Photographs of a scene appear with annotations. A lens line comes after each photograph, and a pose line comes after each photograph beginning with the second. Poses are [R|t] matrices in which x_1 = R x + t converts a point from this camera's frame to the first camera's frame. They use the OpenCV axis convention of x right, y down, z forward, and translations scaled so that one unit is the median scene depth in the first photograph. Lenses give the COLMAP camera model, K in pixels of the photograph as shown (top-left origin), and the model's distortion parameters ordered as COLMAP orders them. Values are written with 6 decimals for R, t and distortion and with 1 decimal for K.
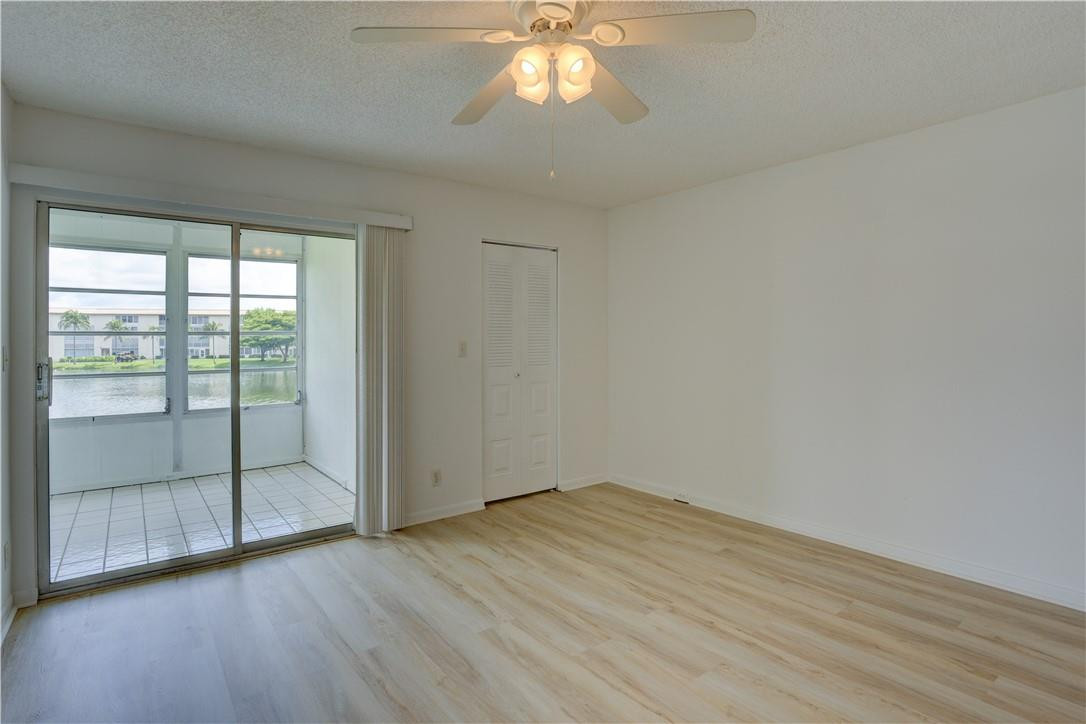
lens RADIAL K [[558.7, 0, 544.8], [0, 558.7, 346.2], [0, 0, 1]] dist [-0.014399, 0.000883]
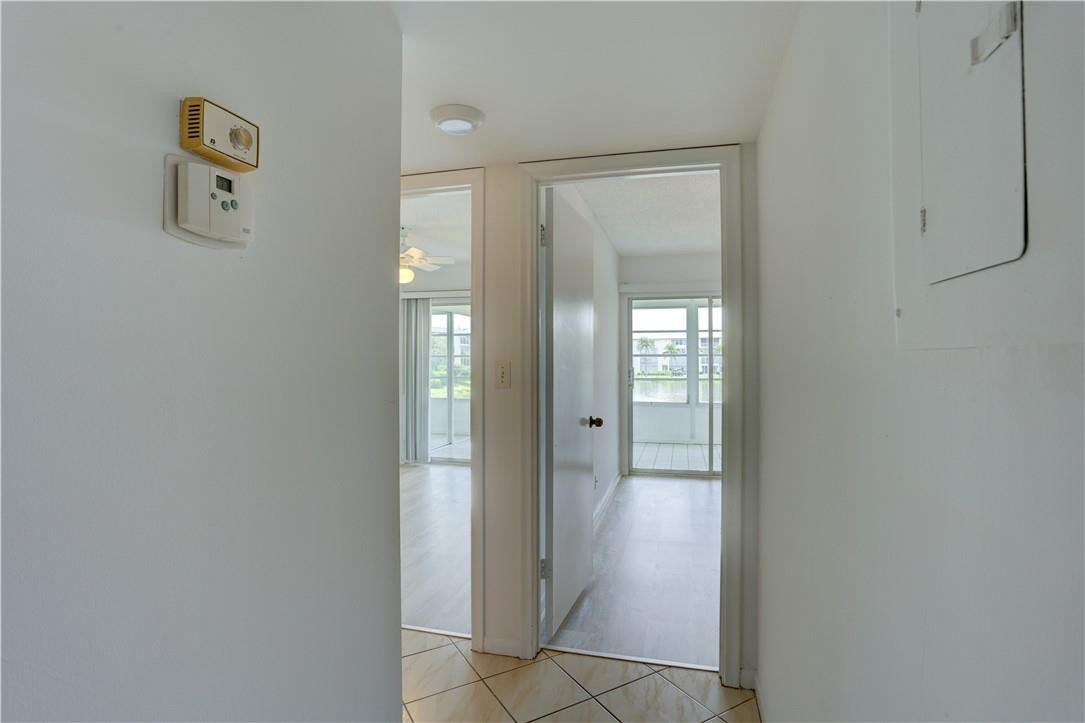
lens RADIAL K [[532.1, 0, 542.5], [0, 532.1, 361.5], [0, 0, 1]] dist [-0.033083, 0.021268]
pose [[0.623669, 0.000247, -0.781689, 0.442928], [-0.004028, 0.999988, -0.002898, 0.004270], [0.781678, 0.004956, 0.623662, -0.501512]]
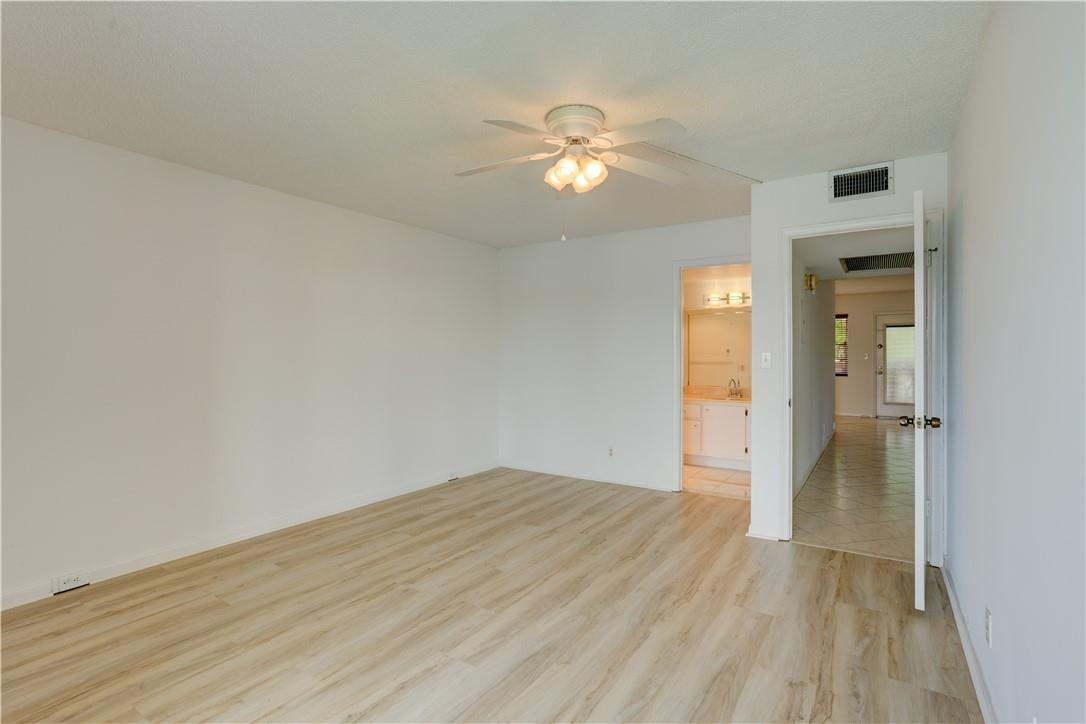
lens RADIAL K [[532.6, 0, 543.0], [0, 532.6, 362.0], [0, 0, 1]] dist [-0.033083, 0.021268]
pose [[-0.325797, -0.004484, 0.945429, -0.737415], [0.012635, 0.999879, 0.009096, 0.000480], [-0.945355, 0.014909, -0.325700, 0.873302]]
